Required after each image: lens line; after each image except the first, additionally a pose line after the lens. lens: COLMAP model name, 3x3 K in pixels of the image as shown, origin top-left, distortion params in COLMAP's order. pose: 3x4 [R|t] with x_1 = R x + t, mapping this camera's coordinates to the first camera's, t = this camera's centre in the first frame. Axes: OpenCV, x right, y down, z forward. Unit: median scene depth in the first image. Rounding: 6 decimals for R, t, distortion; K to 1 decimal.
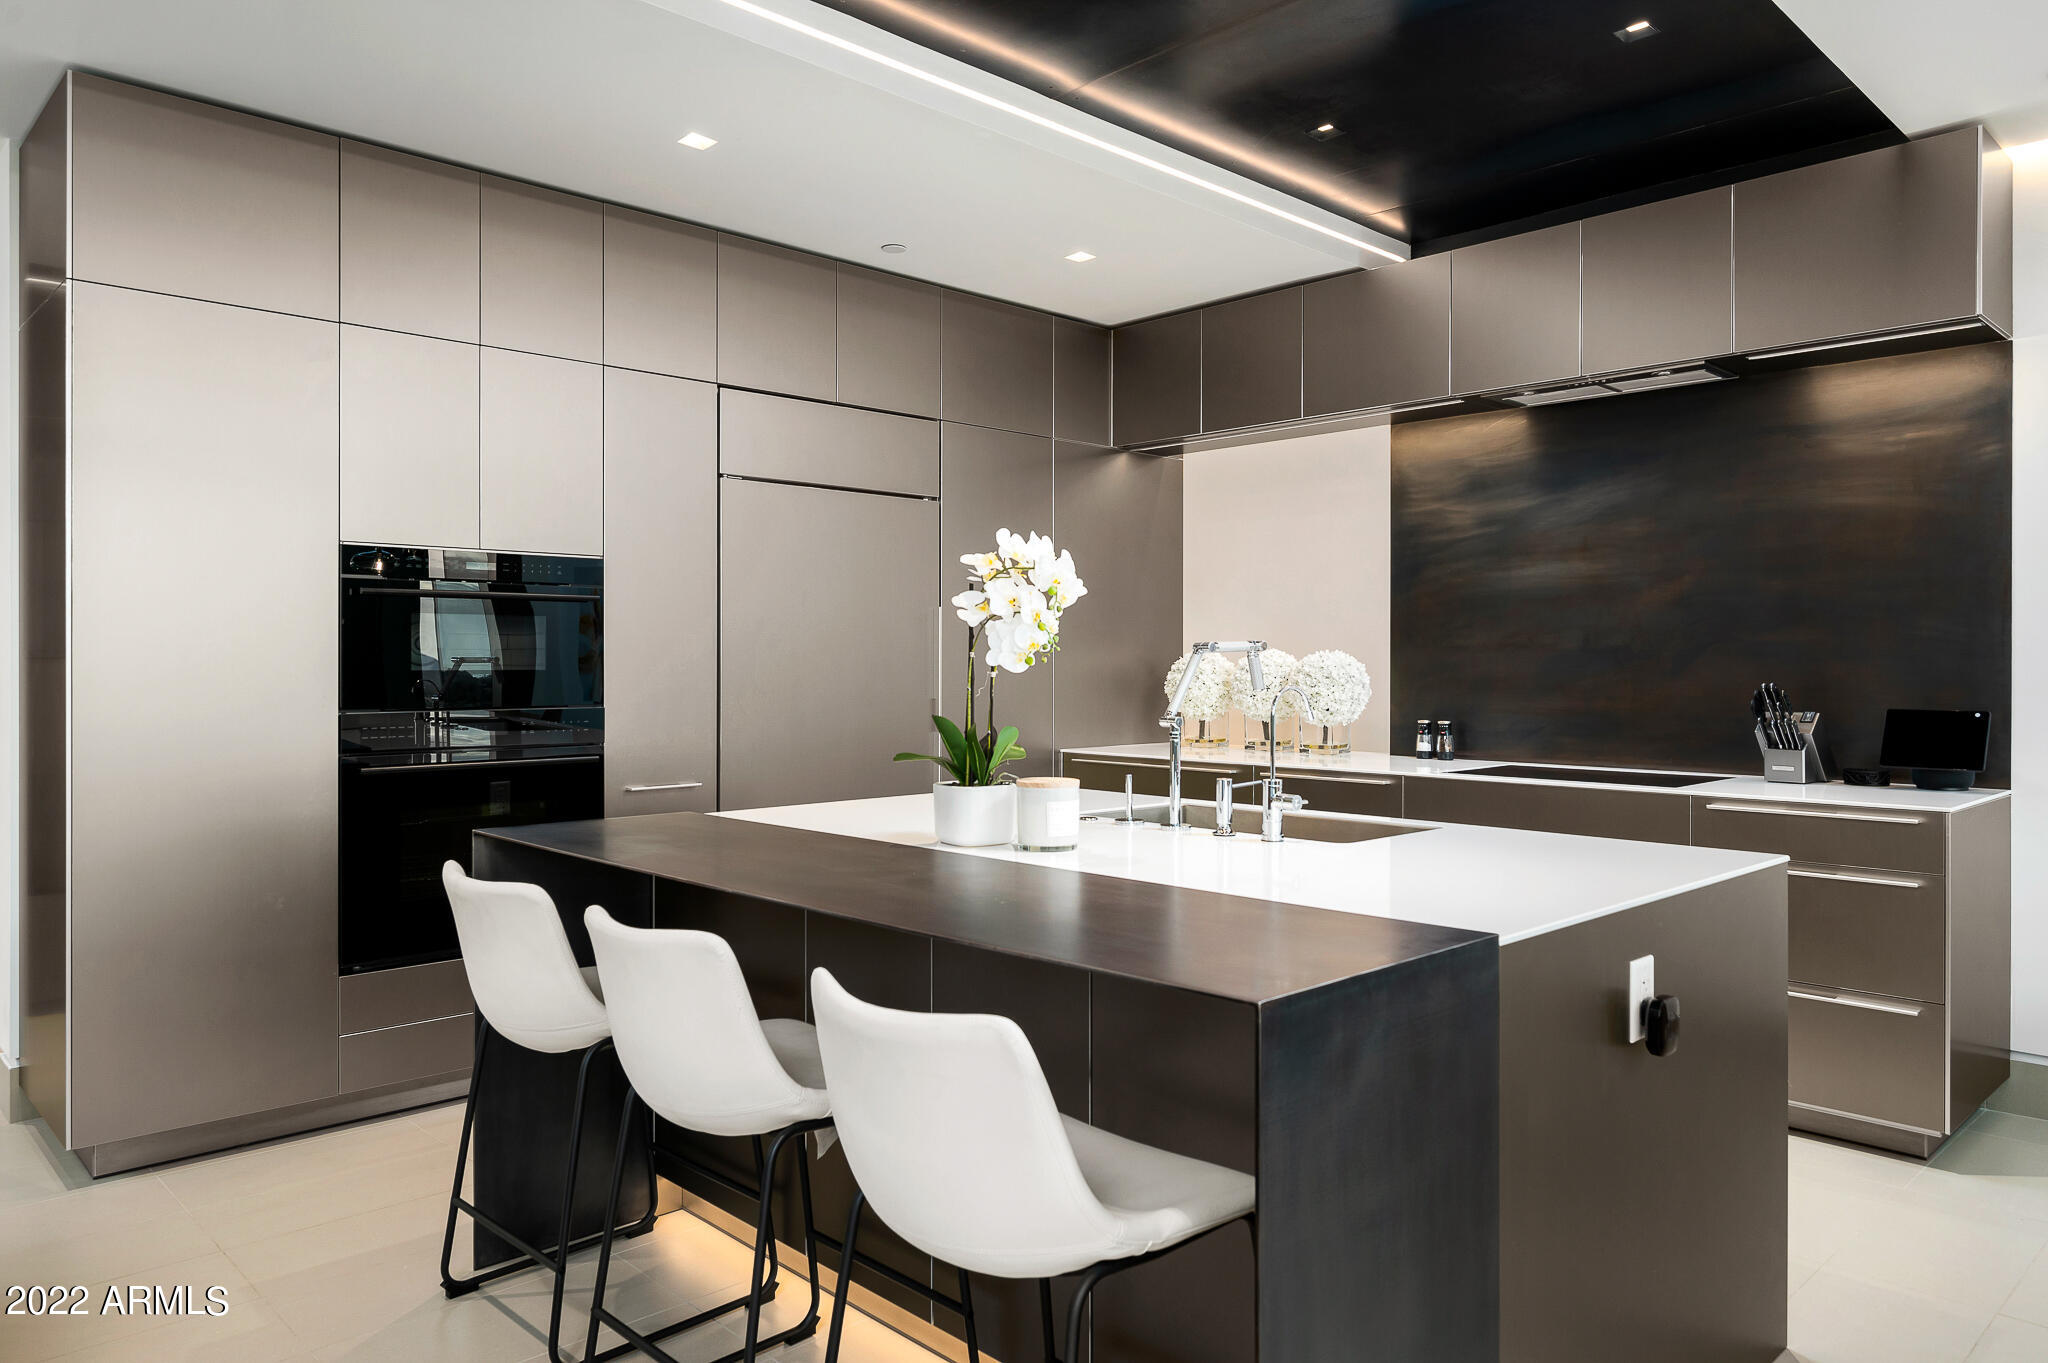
lens RADIAL K [[1382.0, 0, 1023.9], [0, 1382.0, 669.1], [0, 0, 1]] dist [-0.010803, -0.007738]
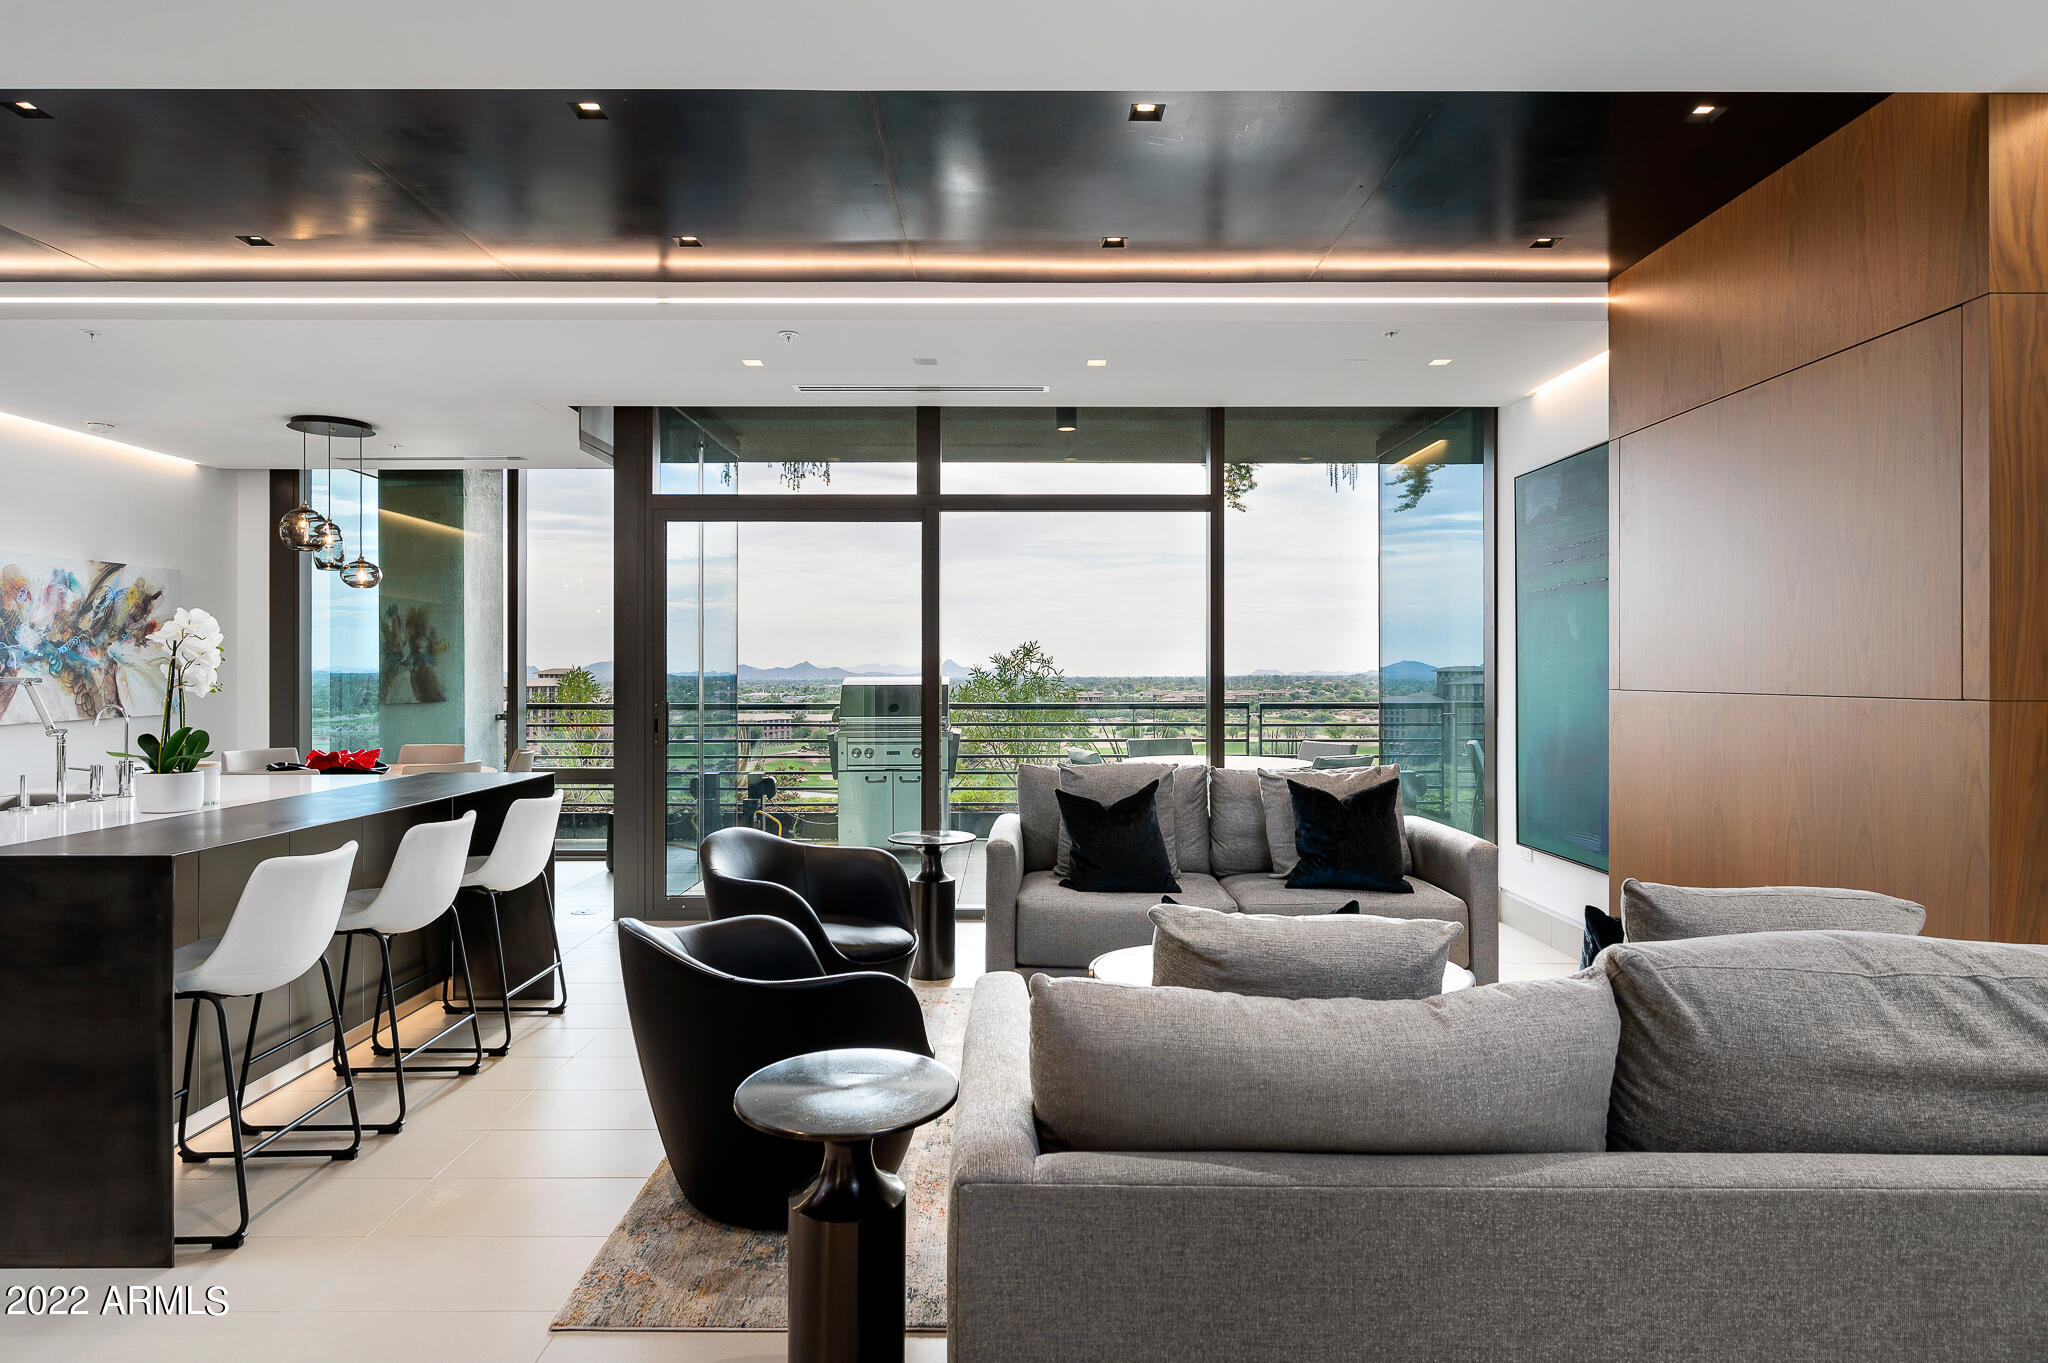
lens RADIAL K [[1104.2, 0, 1022.6], [0, 1104.2, 665.9], [0, 0, 1]] dist [-0.005942, 0.001874]
pose [[-0.714877, 0.004510, 0.699235, -0.911674], [0.004963, 0.999987, -0.001375, -0.016397], [-0.699232, 0.002487, -0.714890, 0.716018]]
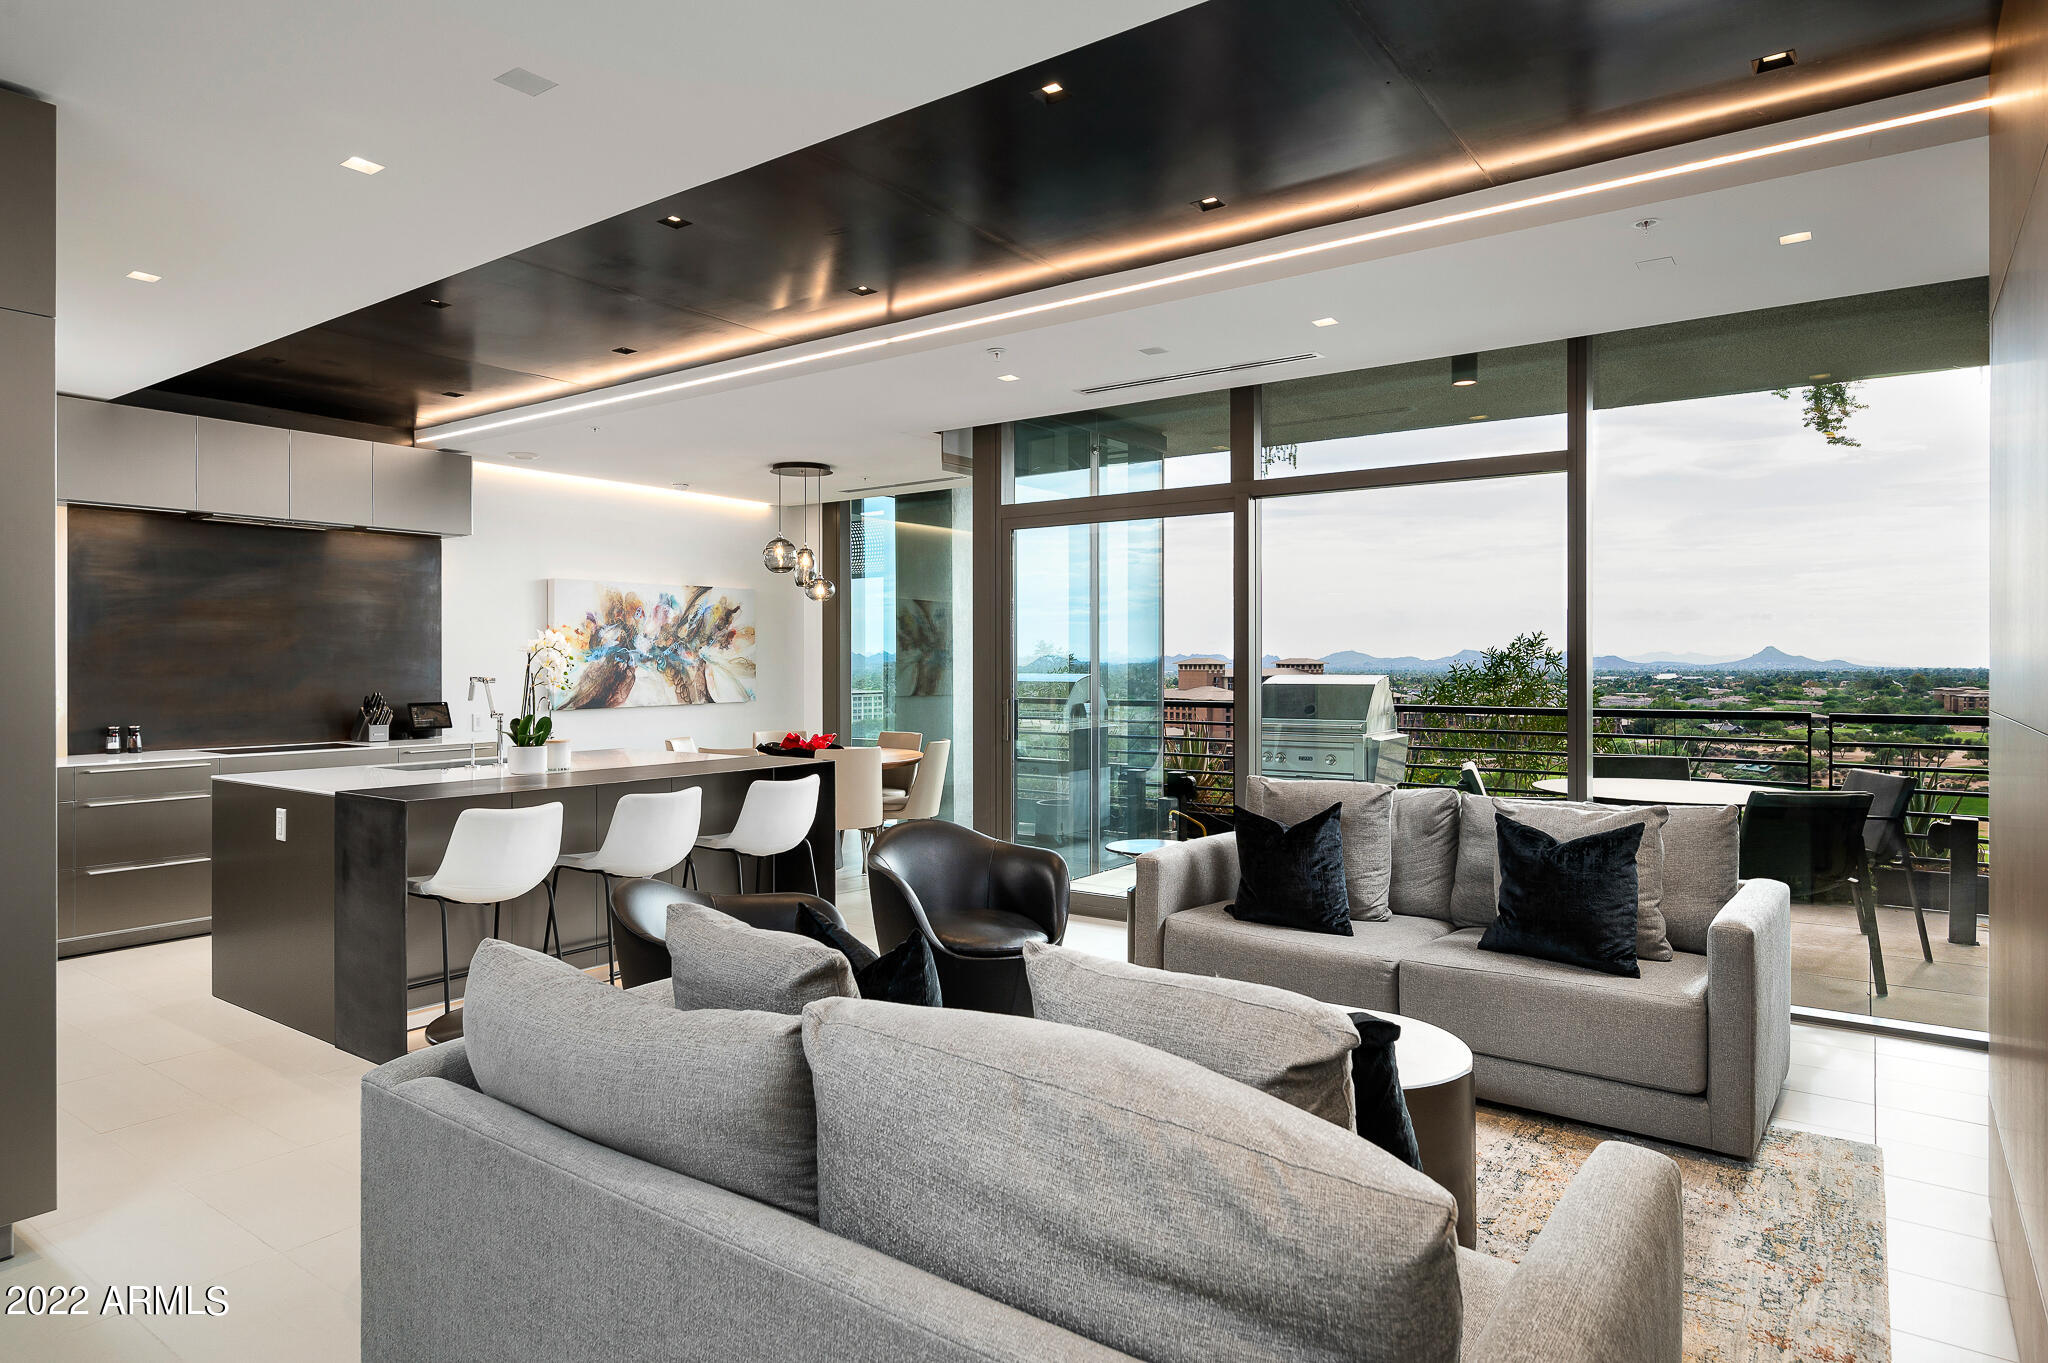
lens RADIAL K [[1184.5, 0, 1008.9], [0, 1184.5, 658.4], [0, 0, 1]] dist [0.003850, -0.002417]
pose [[-0.158239, 0.003739, 0.987394, -1.163906], [0.006880, 0.999973, -0.002684, -0.024981], [-0.987377, 0.006369, -0.158260, 0.327020]]
